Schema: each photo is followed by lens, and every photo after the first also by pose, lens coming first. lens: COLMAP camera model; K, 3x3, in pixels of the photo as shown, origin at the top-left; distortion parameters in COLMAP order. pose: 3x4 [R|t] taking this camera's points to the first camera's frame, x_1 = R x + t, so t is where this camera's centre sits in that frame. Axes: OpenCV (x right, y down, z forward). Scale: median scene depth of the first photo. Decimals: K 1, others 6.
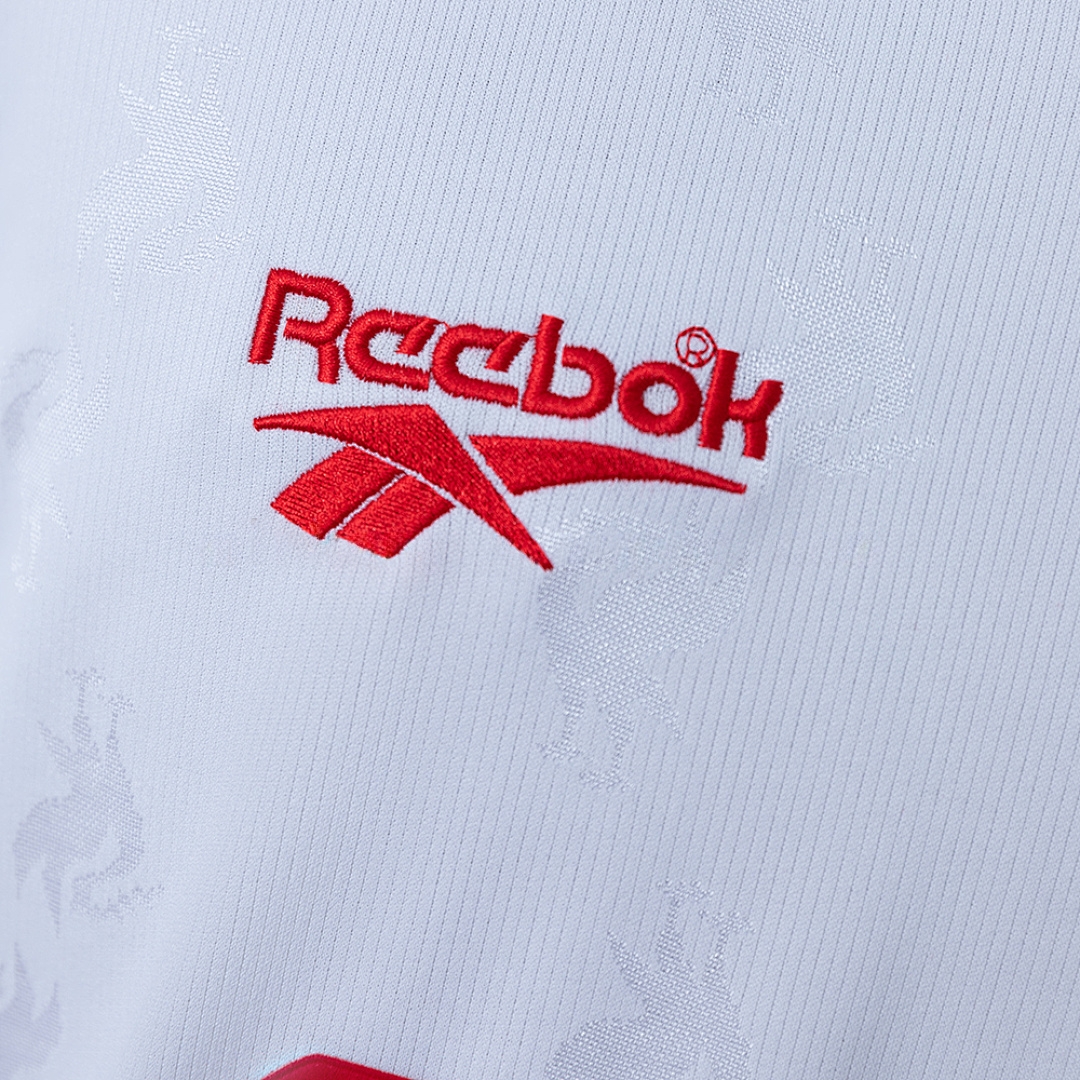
lens RADIAL K [[2723.3, 0, 540.0], [0, 2723.3, 540.0], [0, 0, 1]] dist [0.030363, 0.020526]
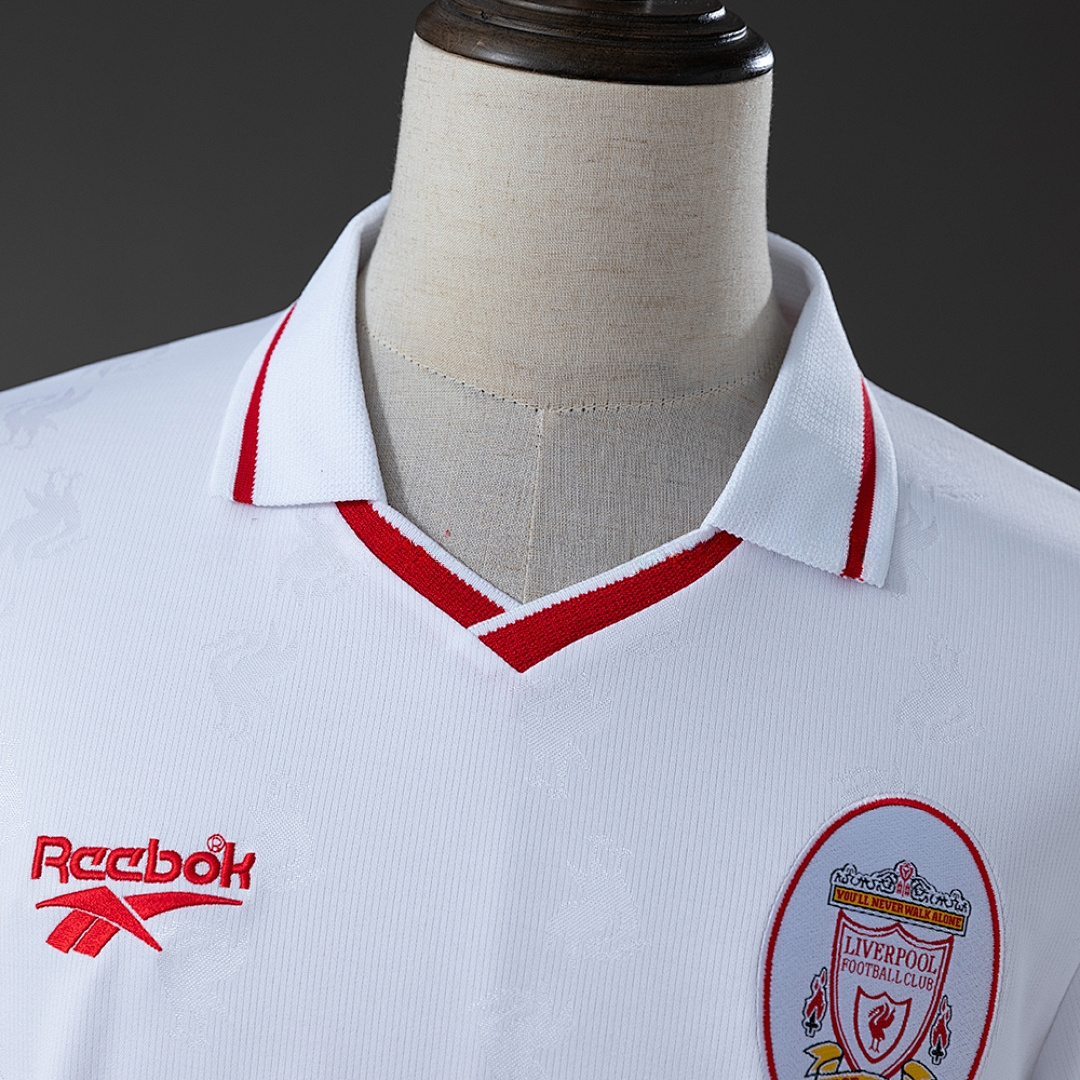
lens RADIAL K [[2723.3, 0, 540.0], [0, 2723.3, 540.0], [0, 0, 1]] dist [0.030363, 0.020526]
pose [[0.981302, -0.157071, -0.111241, 0.606201], [0.132042, 0.969884, -0.204670, 0.181363], [0.140038, 0.186155, 0.972489, -1.191699]]
